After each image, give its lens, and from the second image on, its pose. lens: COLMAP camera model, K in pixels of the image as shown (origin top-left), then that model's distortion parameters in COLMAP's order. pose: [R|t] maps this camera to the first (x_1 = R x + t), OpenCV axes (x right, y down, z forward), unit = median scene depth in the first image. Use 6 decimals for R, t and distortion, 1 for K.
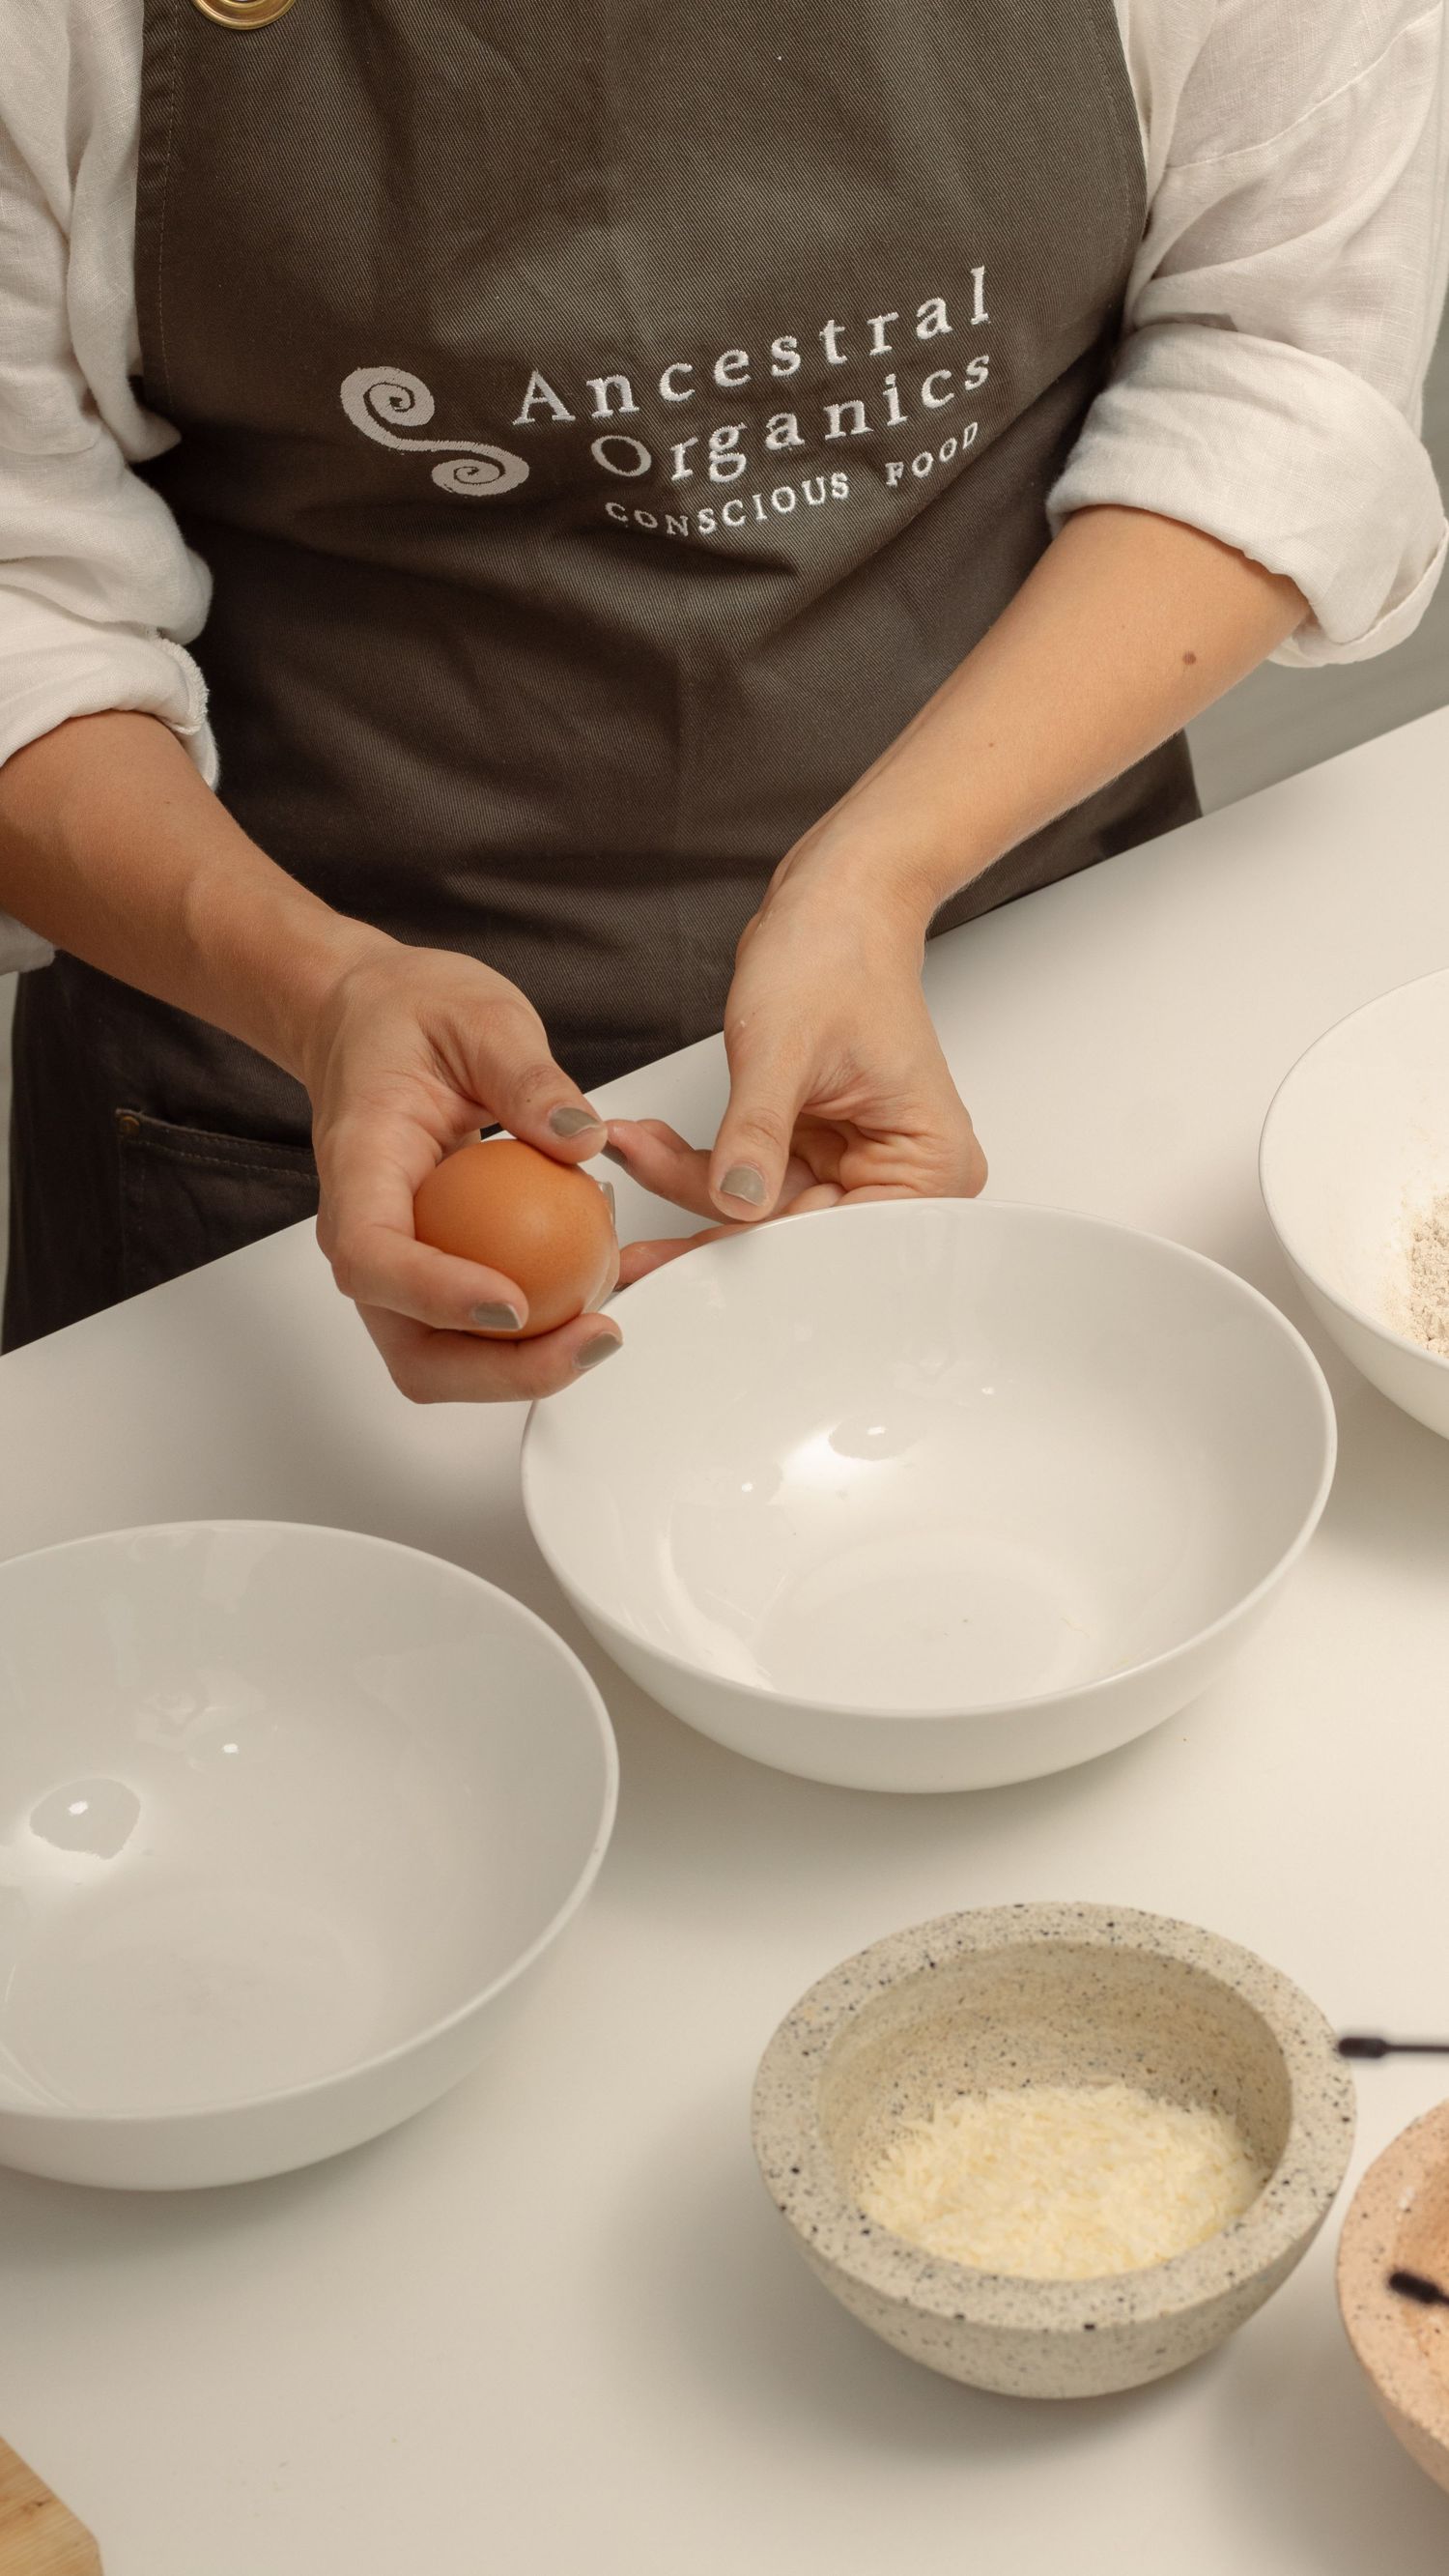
lens RADIAL K [[6382.5, 0, 725.1], [0, 6382.5, 1287.9], [0, 0, 1]] dist [-0.038838, 0.000000]
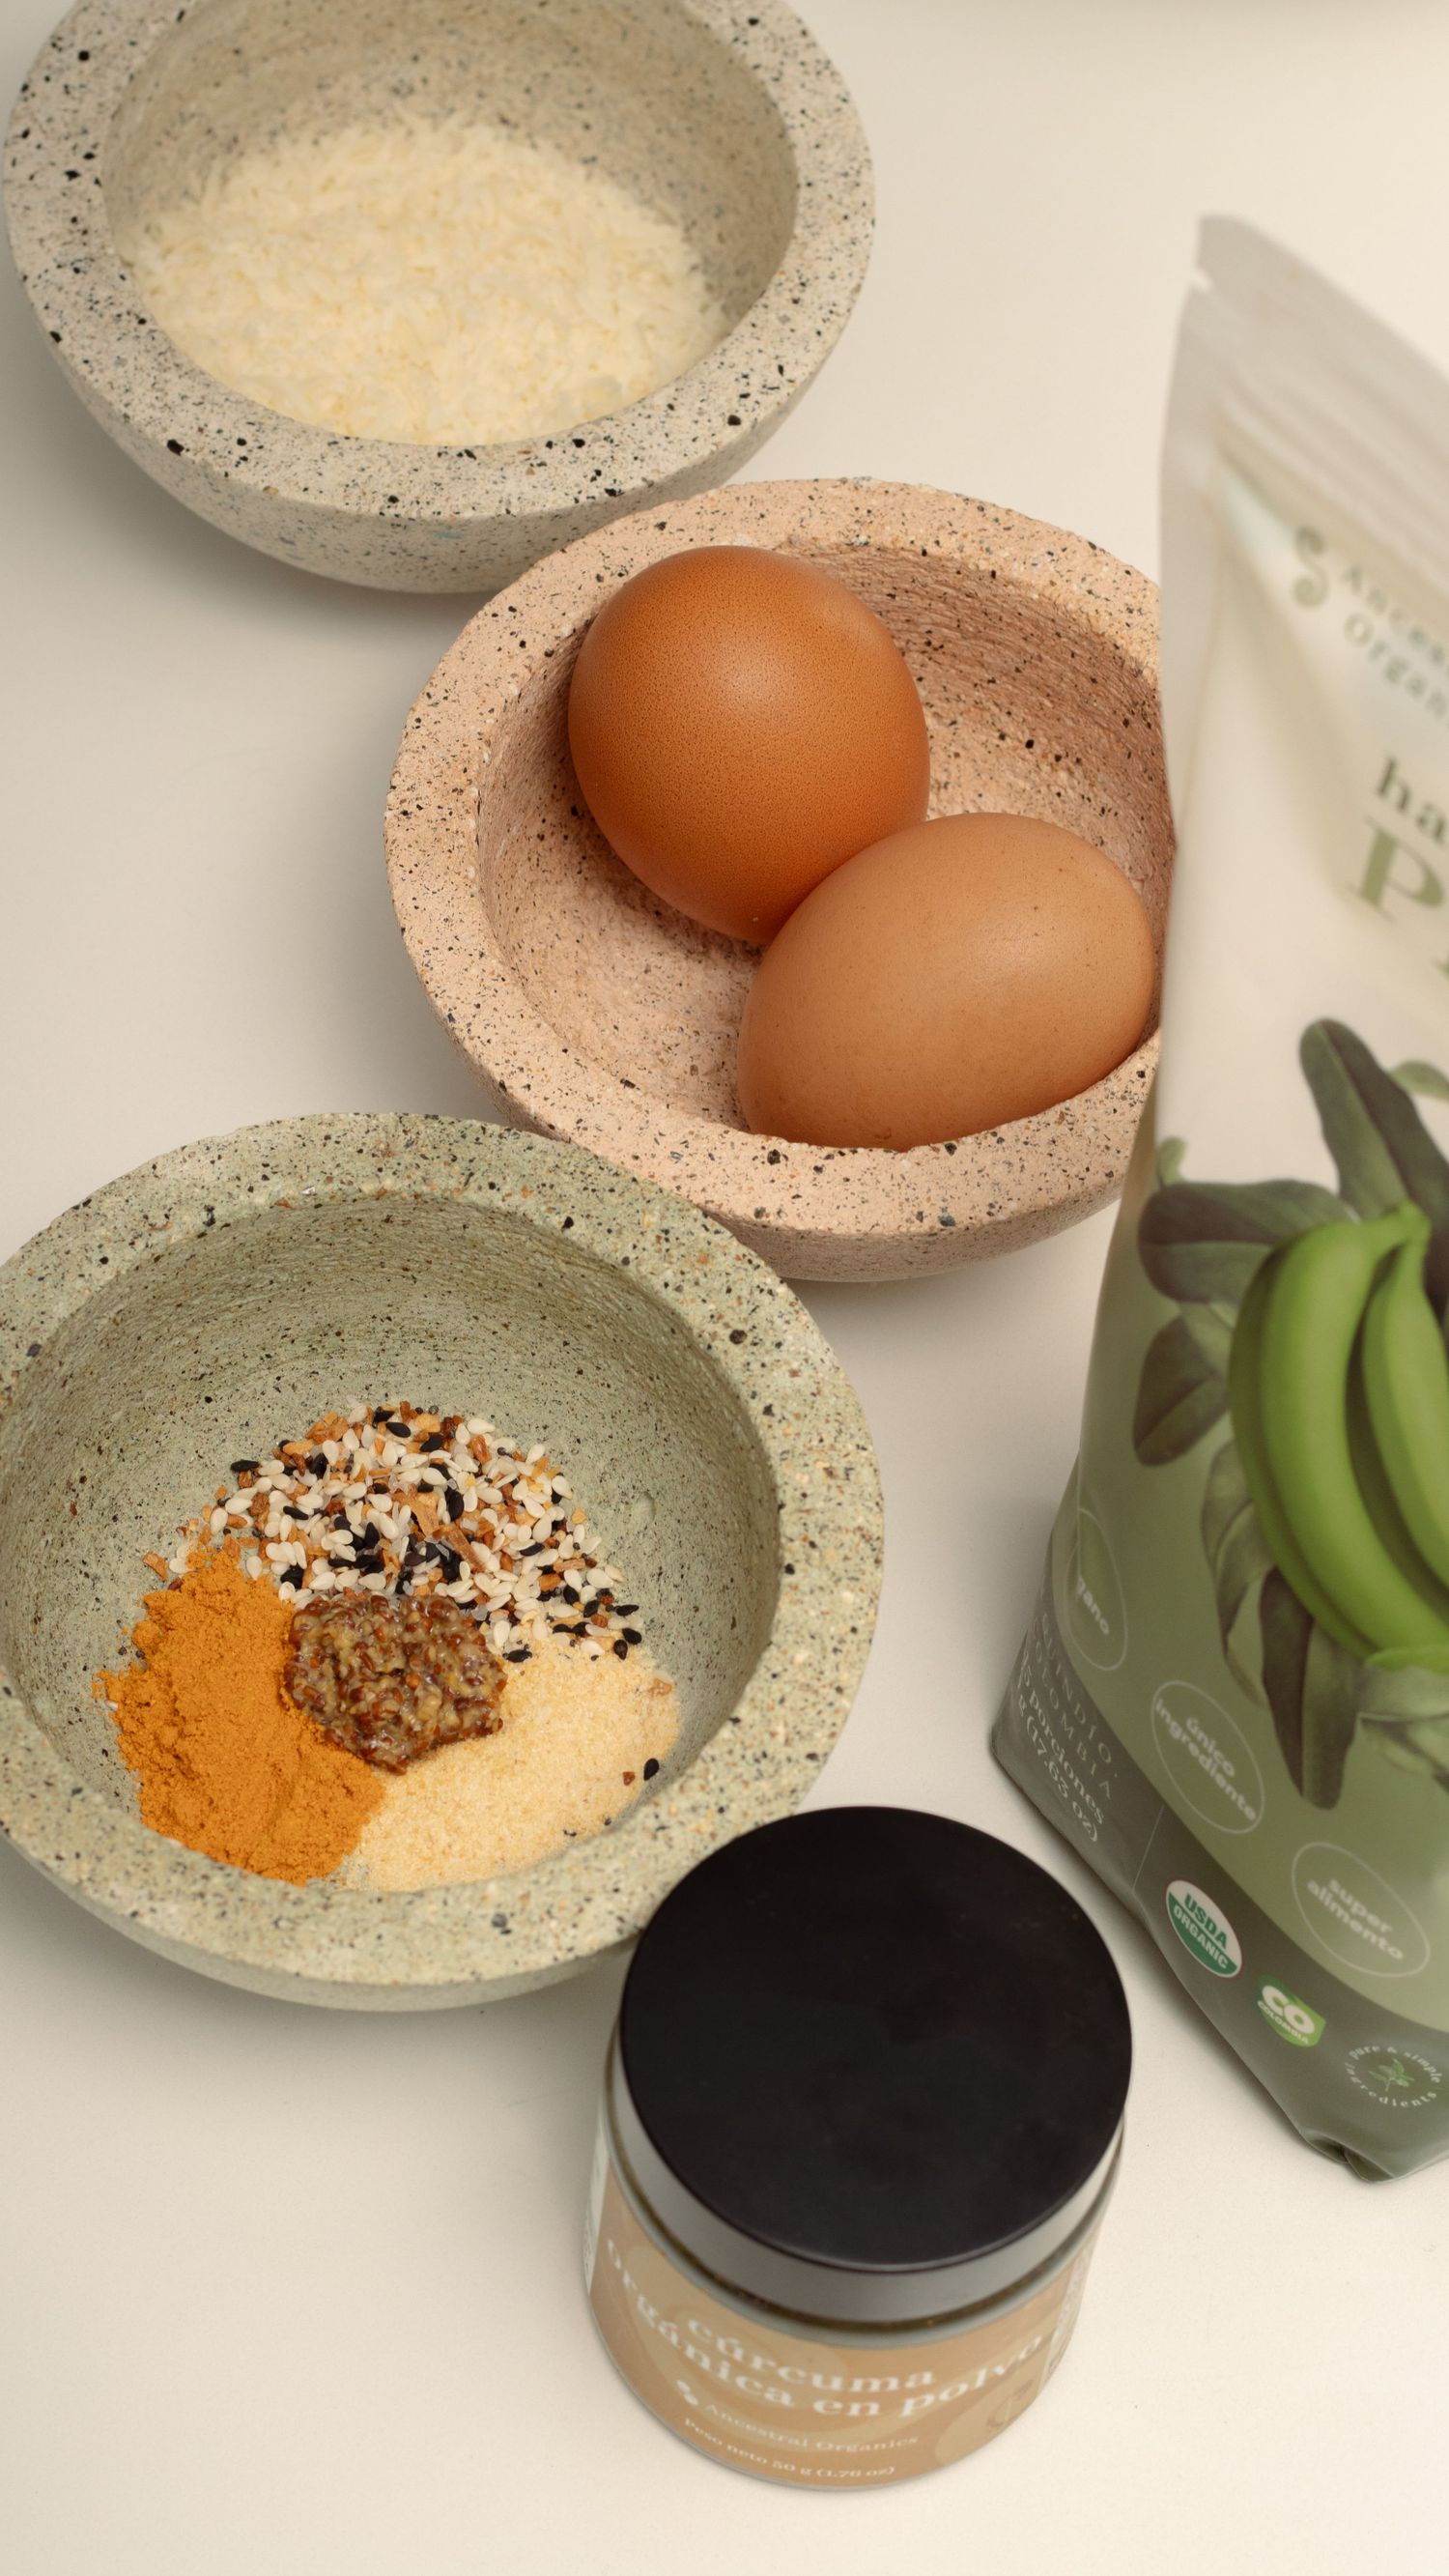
lens RADIAL K [[6382.5, 0, 724.3], [0, 6382.5, 1287.5], [0, 0, 1]] dist [-0.038838, 0.000000]
pose [[0.763523, 0.581996, -0.279844, 0.345691], [-0.445755, 0.788523, 0.423714, -0.086320], [0.467263, -0.198774, 0.861484, 0.397202]]
